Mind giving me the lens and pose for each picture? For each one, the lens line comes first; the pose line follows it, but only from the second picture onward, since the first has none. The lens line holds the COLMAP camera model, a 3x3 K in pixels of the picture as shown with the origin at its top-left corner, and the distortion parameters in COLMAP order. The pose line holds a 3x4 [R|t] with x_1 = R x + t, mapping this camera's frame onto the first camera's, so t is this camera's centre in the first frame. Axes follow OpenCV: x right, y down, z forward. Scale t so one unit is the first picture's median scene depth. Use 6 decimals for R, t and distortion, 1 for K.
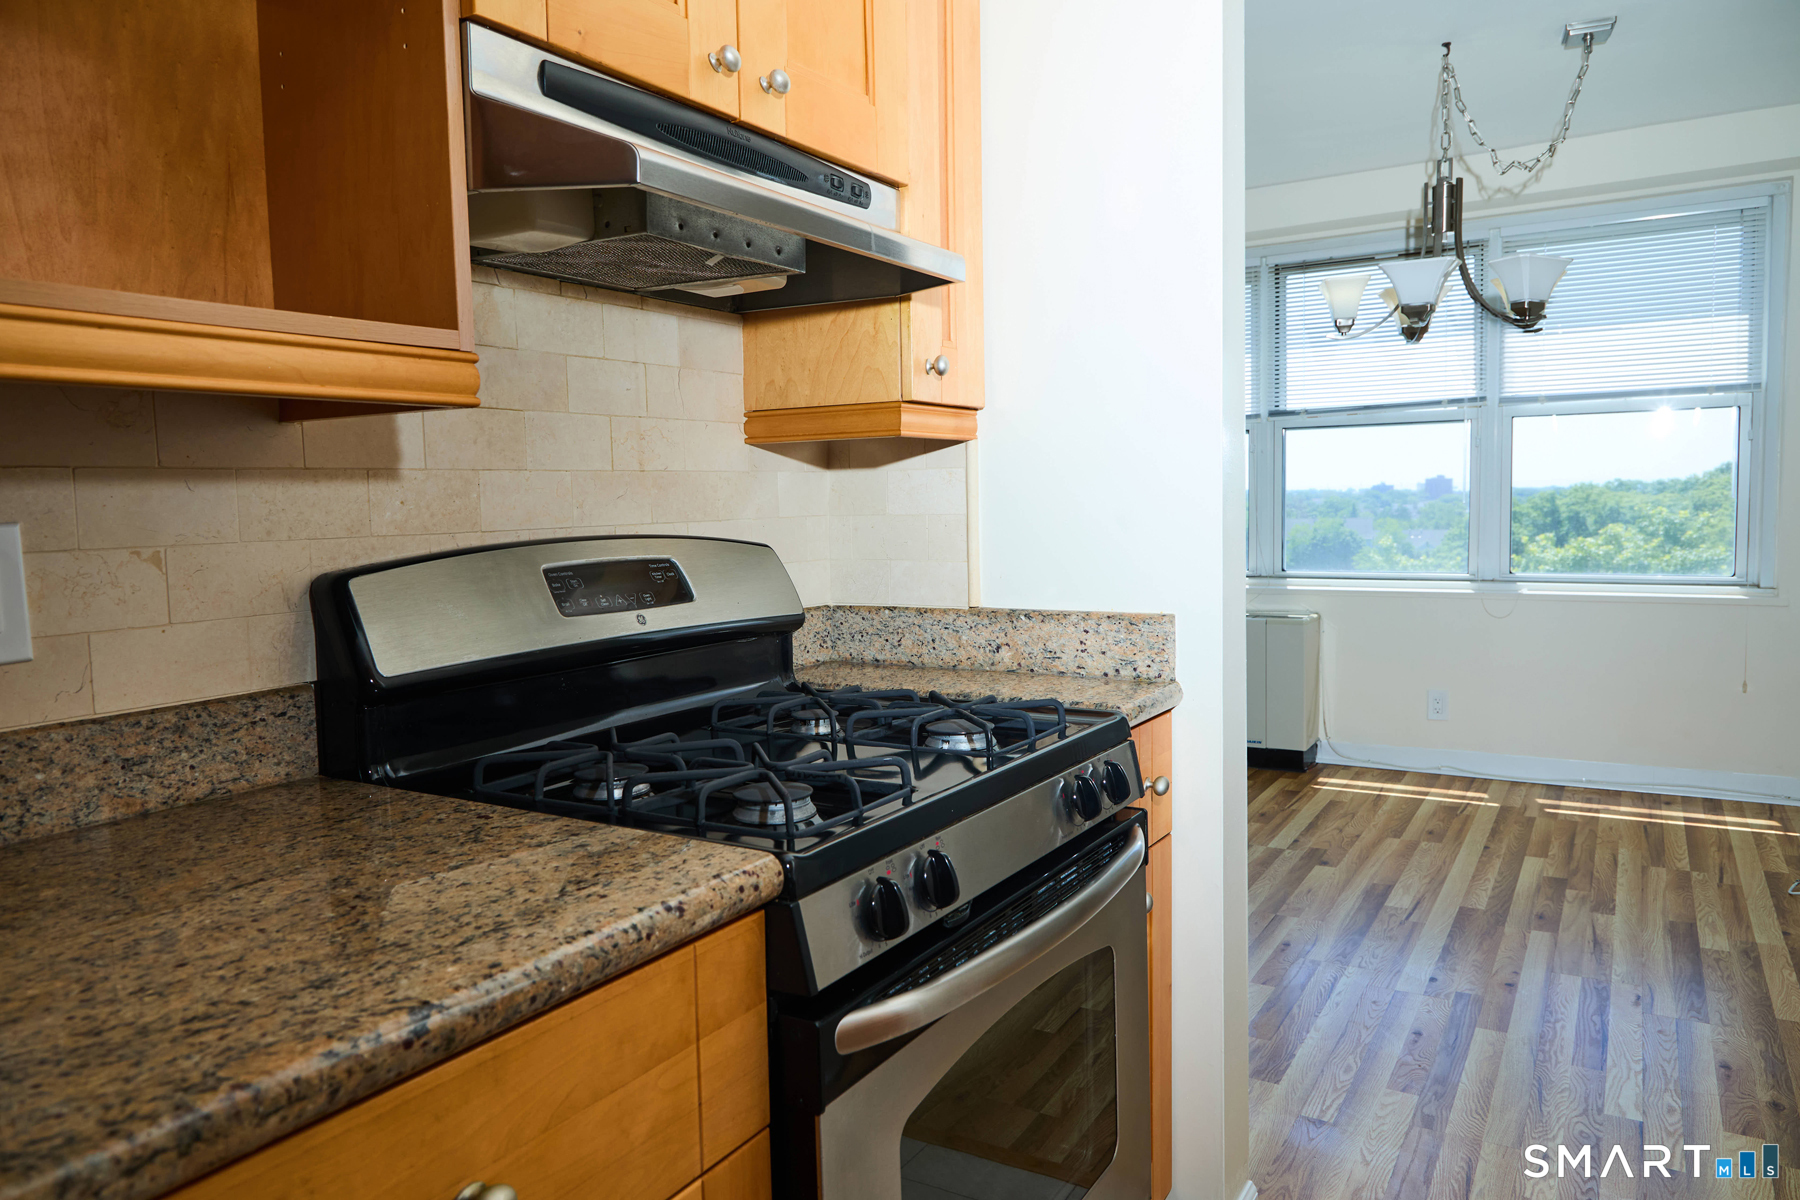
lens RADIAL K [[1216.5, 0, 892.0], [0, 1216.5, 589.6], [0, 0, 1]] dist [0.003197, -0.005359]
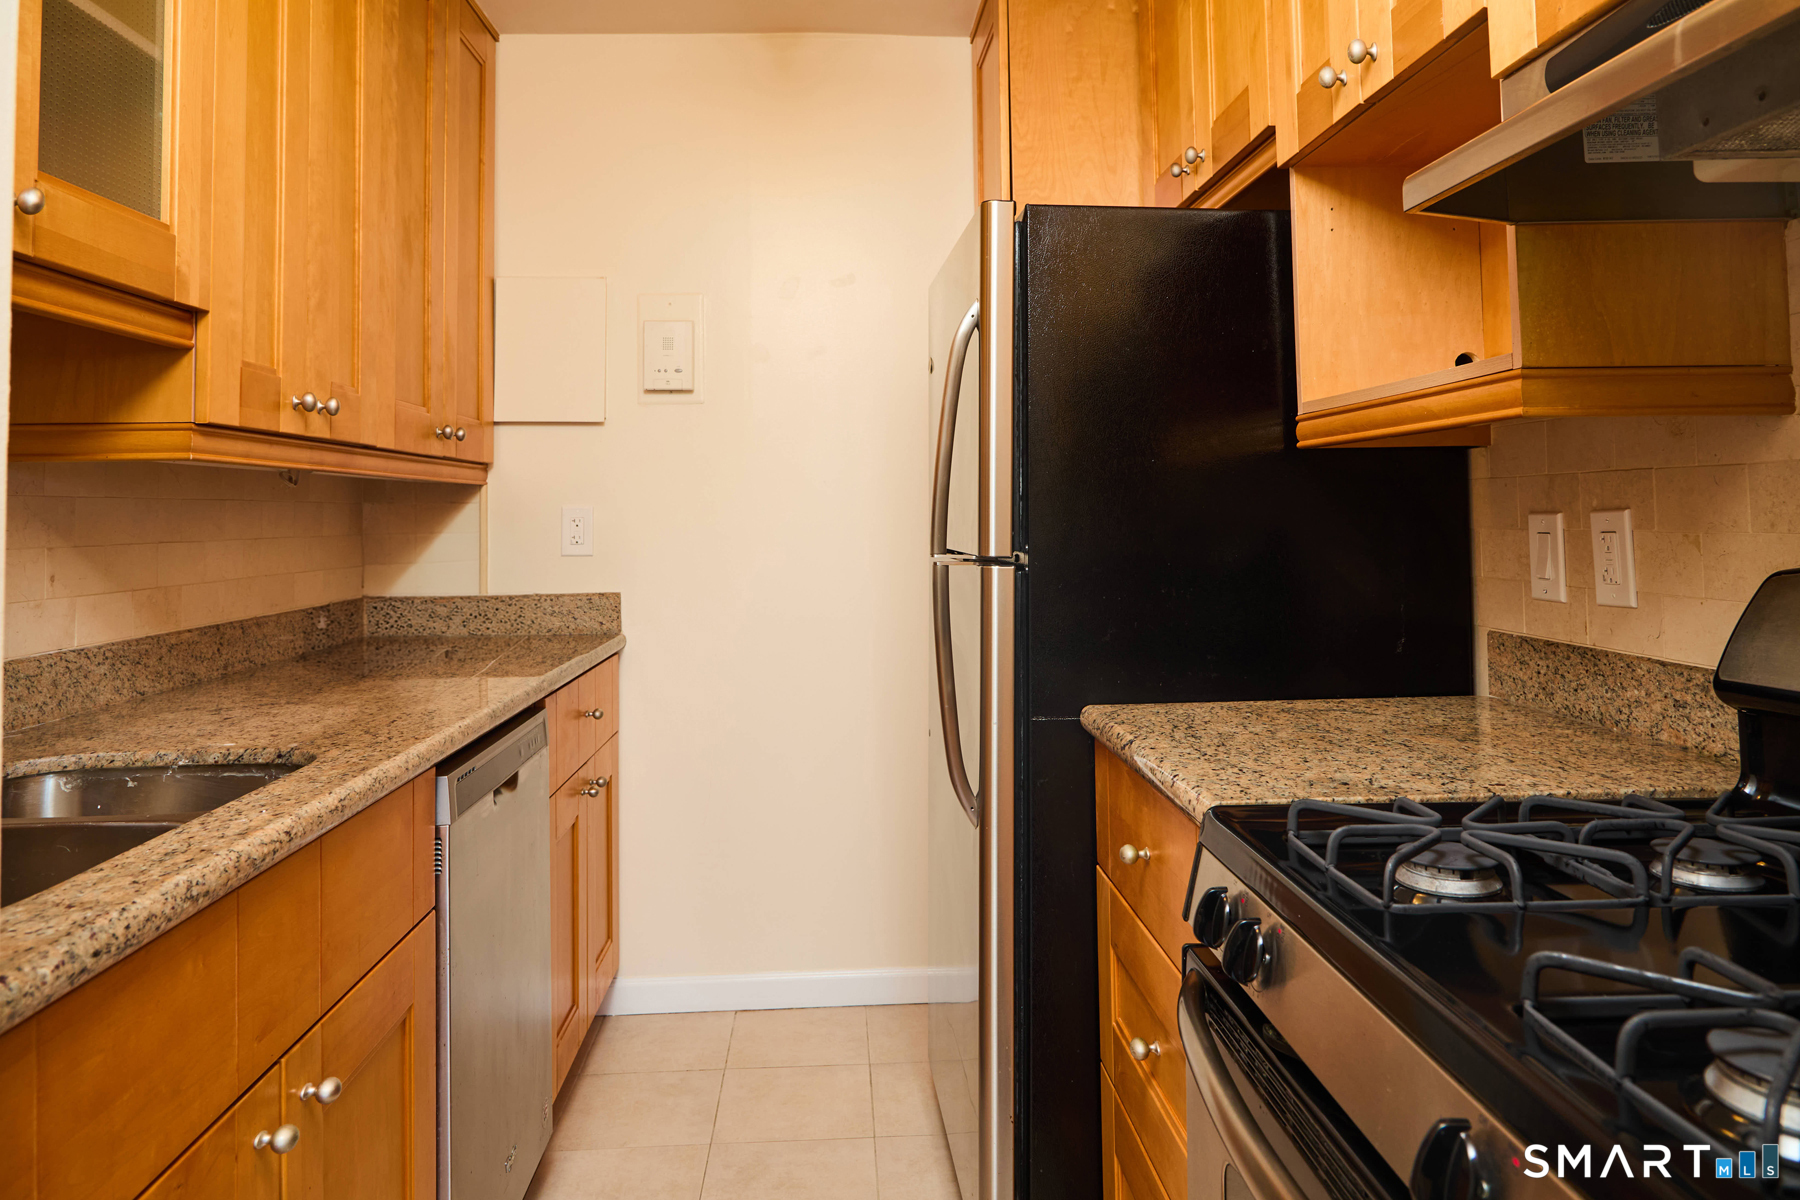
lens RADIAL K [[1216.5, 0, 903.6], [0, 1216.5, 424.3], [0, 0, 1]] dist [0.003197, -0.005359]
pose [[-0.819834, -0.006757, -0.572561, 0.242199], [-0.011004, 0.999932, 0.003956, -0.045868], [0.572495, 0.009543, -0.819853, 0.512133]]
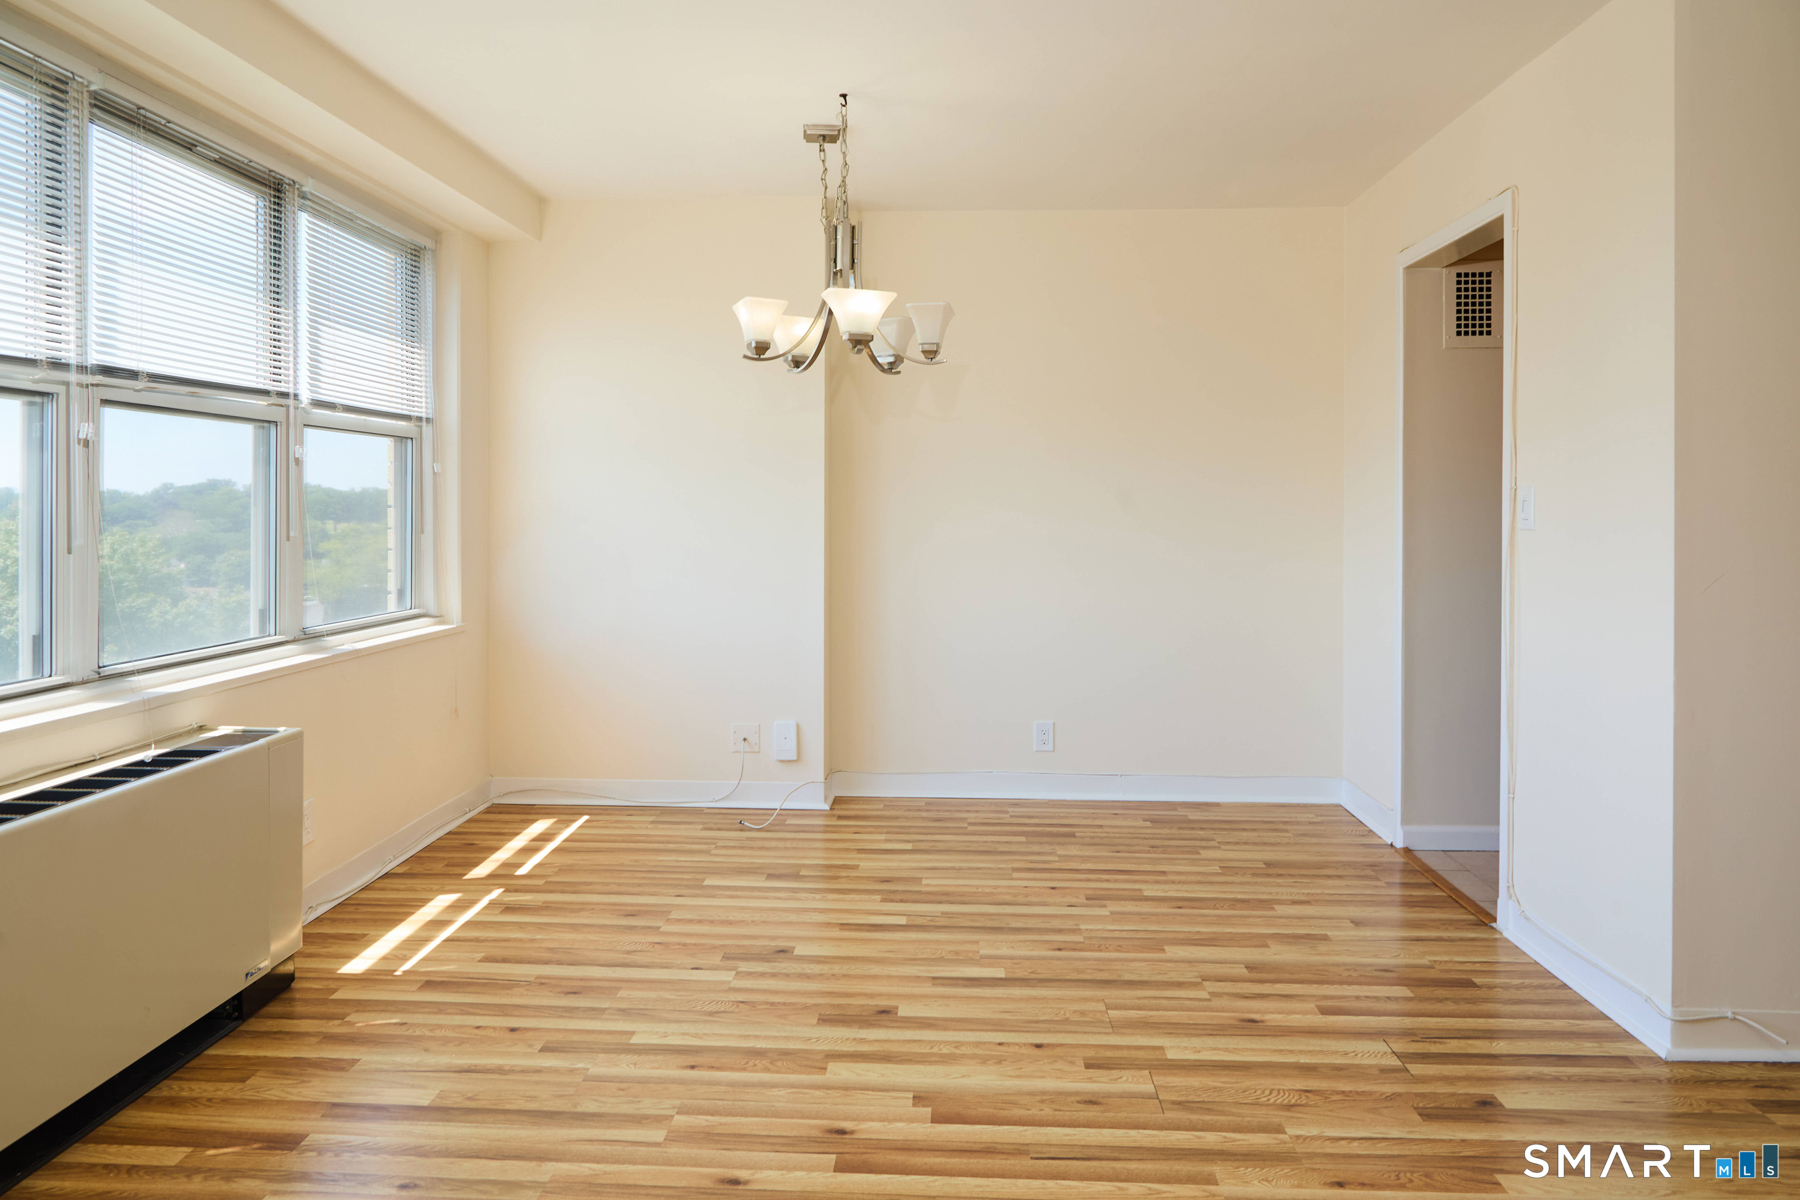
lens RADIAL K [[1216.5, 0, 901.9], [0, 1216.5, 538.2], [0, 0, 1]] dist [0.003197, -0.005359]
pose [[-0.477303, 0.001276, 0.878738, -0.468760], [0.078278, 0.996085, 0.041071, -0.098380], [-0.875245, 0.088389, -0.475534, 1.417487]]
